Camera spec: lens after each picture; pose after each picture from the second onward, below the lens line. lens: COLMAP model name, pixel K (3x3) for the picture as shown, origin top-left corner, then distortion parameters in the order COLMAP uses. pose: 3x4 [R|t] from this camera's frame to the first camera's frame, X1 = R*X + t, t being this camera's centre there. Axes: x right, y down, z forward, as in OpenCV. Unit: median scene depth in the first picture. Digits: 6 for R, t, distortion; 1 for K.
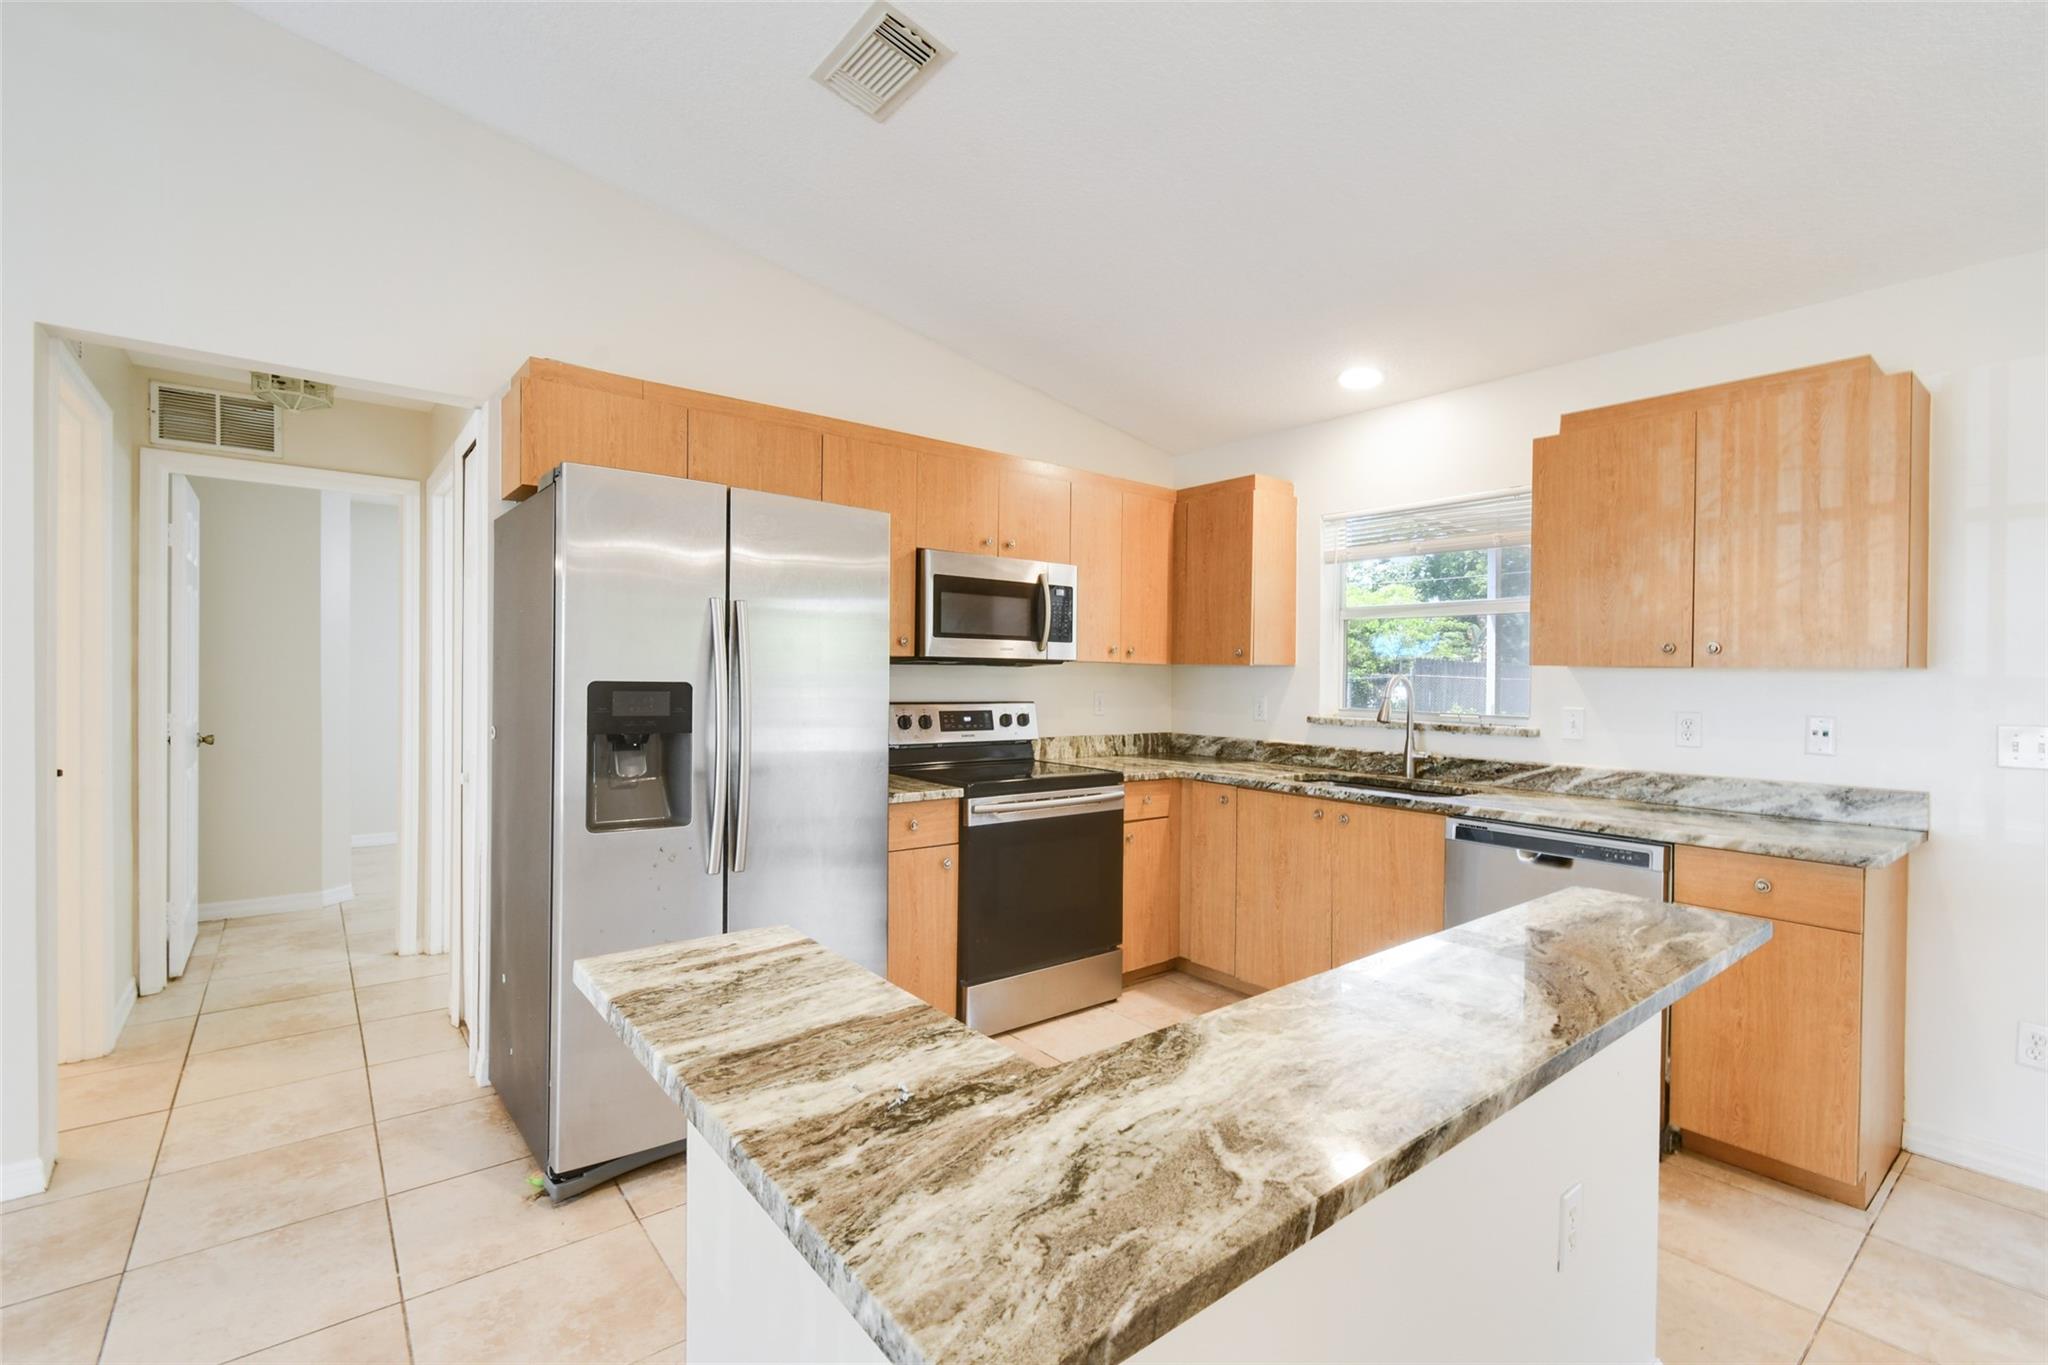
lens RADIAL K [[901.6, 0, 1030.4], [0, 901.6, 673.1], [0, 0, 1]] dist [0.000094, -0.000984]
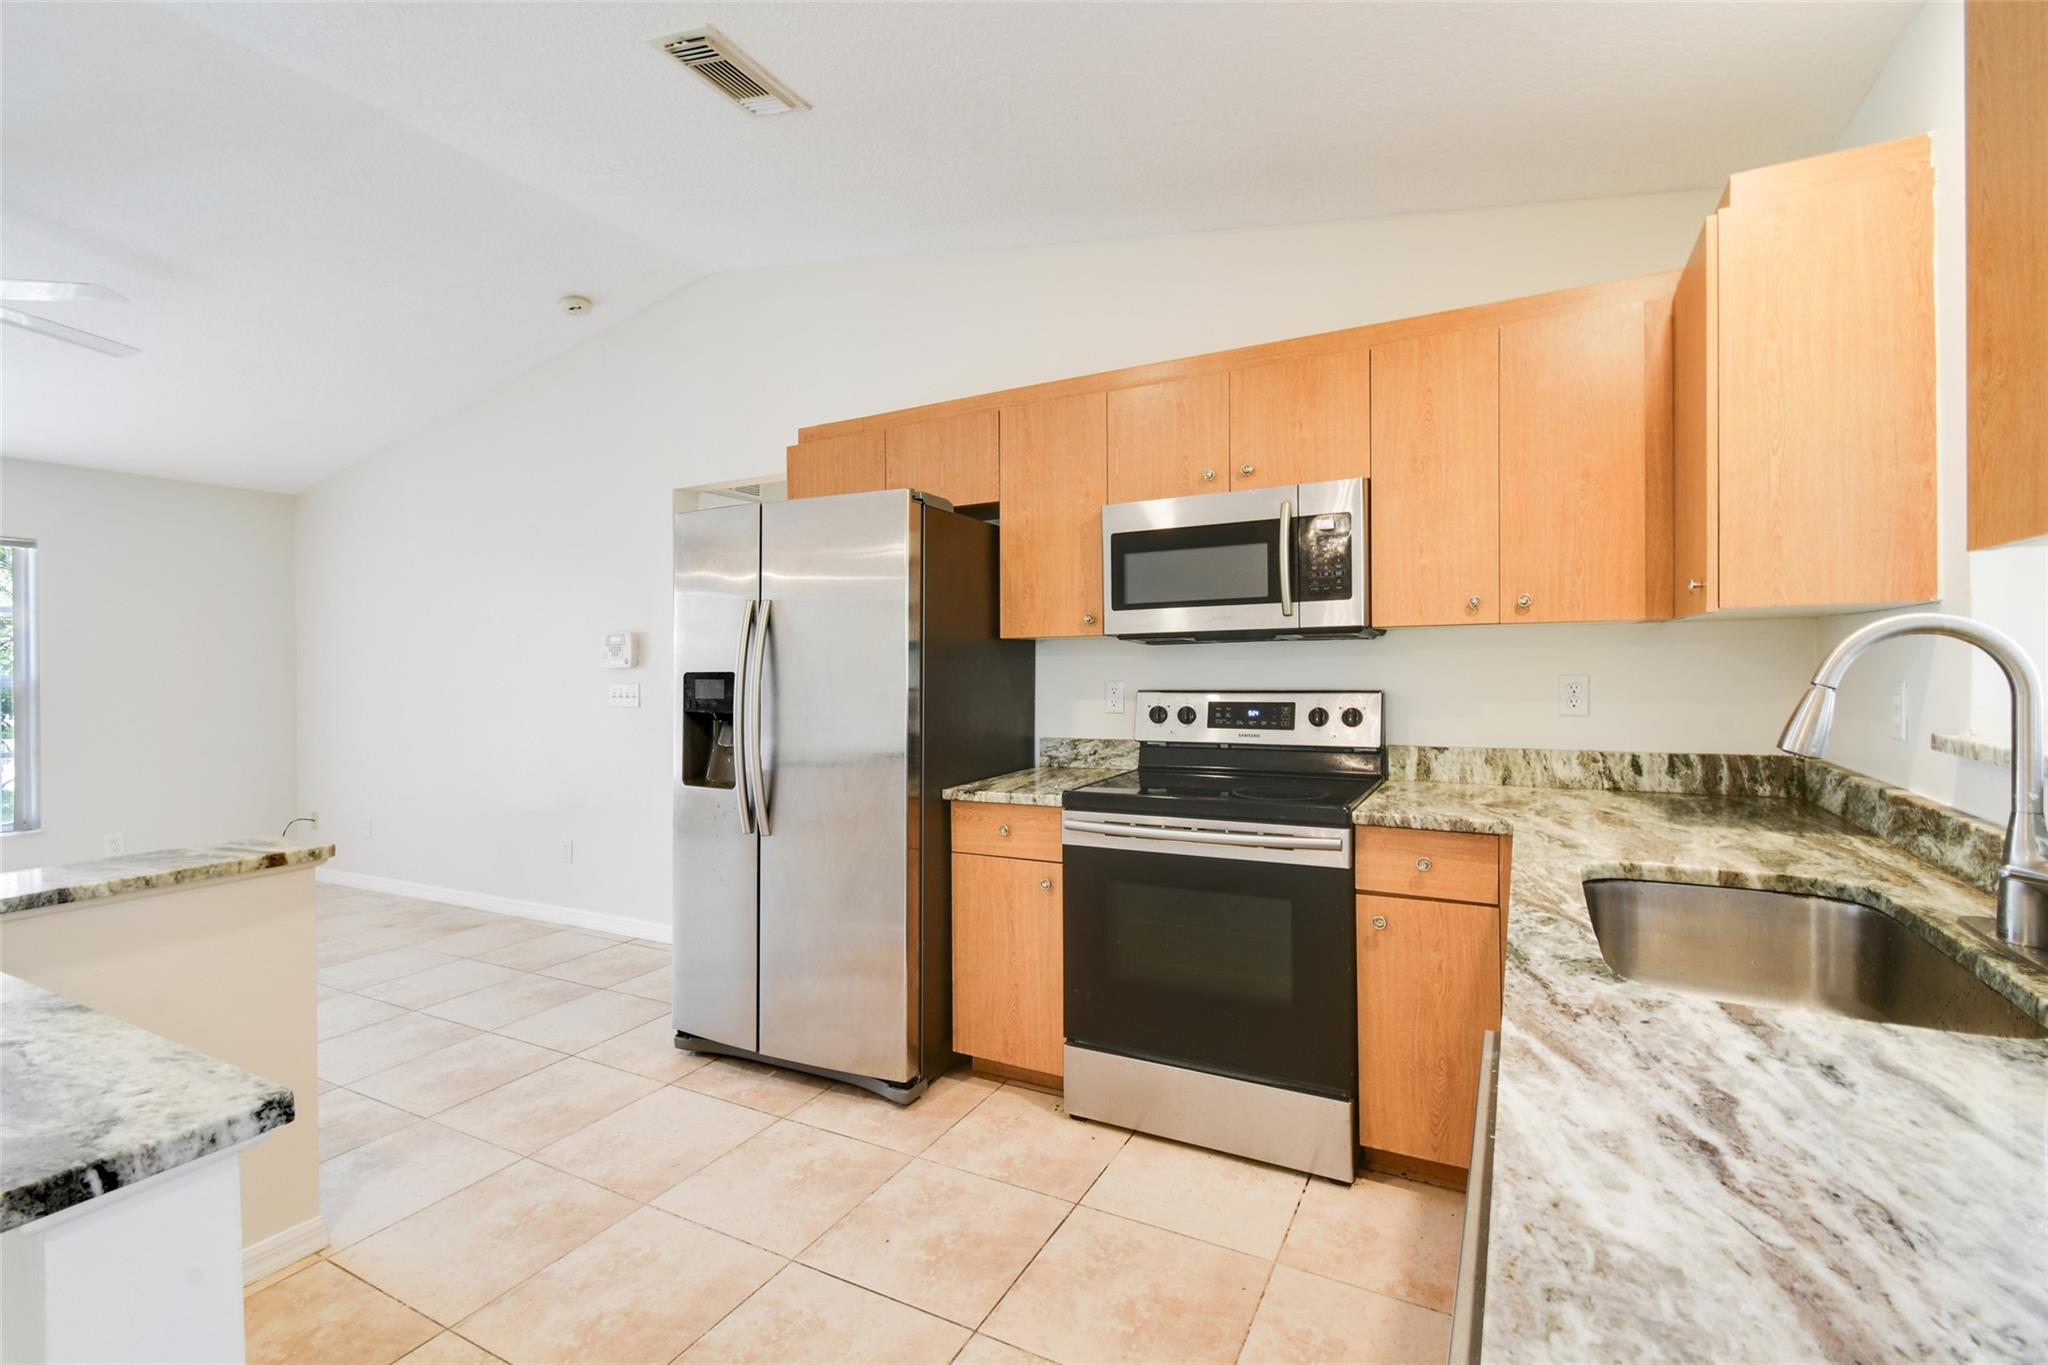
lens RADIAL K [[875.4, 0, 1035.9], [0, 875.4, 670.2], [0, 0, 1]] dist [-0.000011, -0.002963]
pose [[0.401013, -0.018366, -0.915888, 0.535977], [0.023176, 0.999682, -0.009899, 0.018627], [0.915779, -0.017257, 0.401311, 0.557765]]
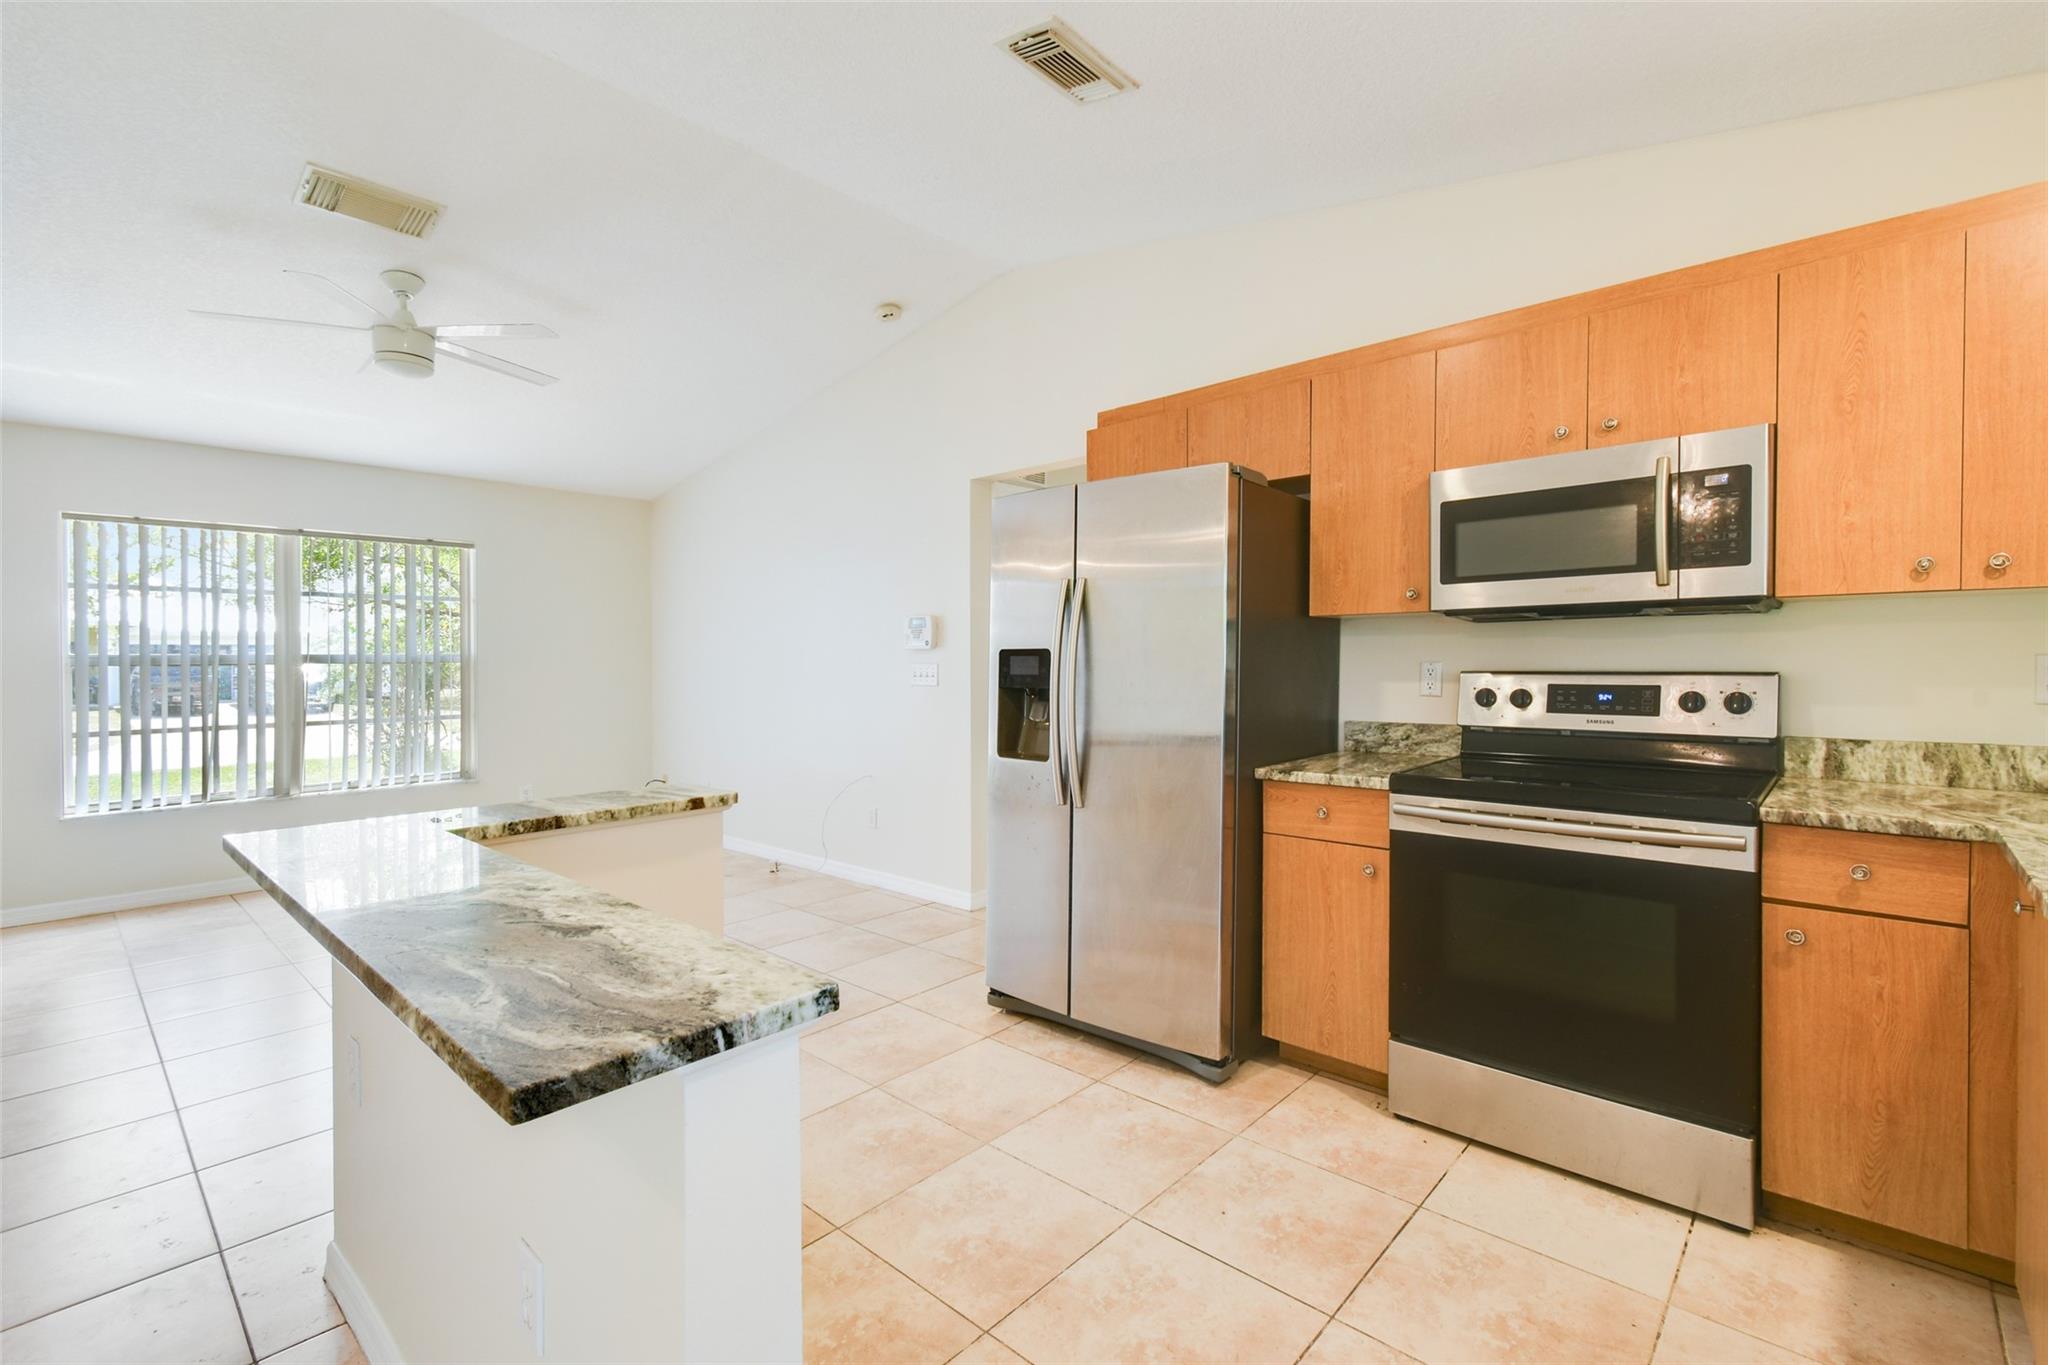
lens RADIAL K [[879.8, 0, 1059.8], [0, 879.8, 669.9], [0, 0, 1]] dist [0.001965, -0.005200]
pose [[0.168018, -0.006595, -0.985762, 0.519183], [0.012911, 0.999907, -0.004489, 0.028932], [0.985699, -0.011973, 0.168087, 0.501810]]
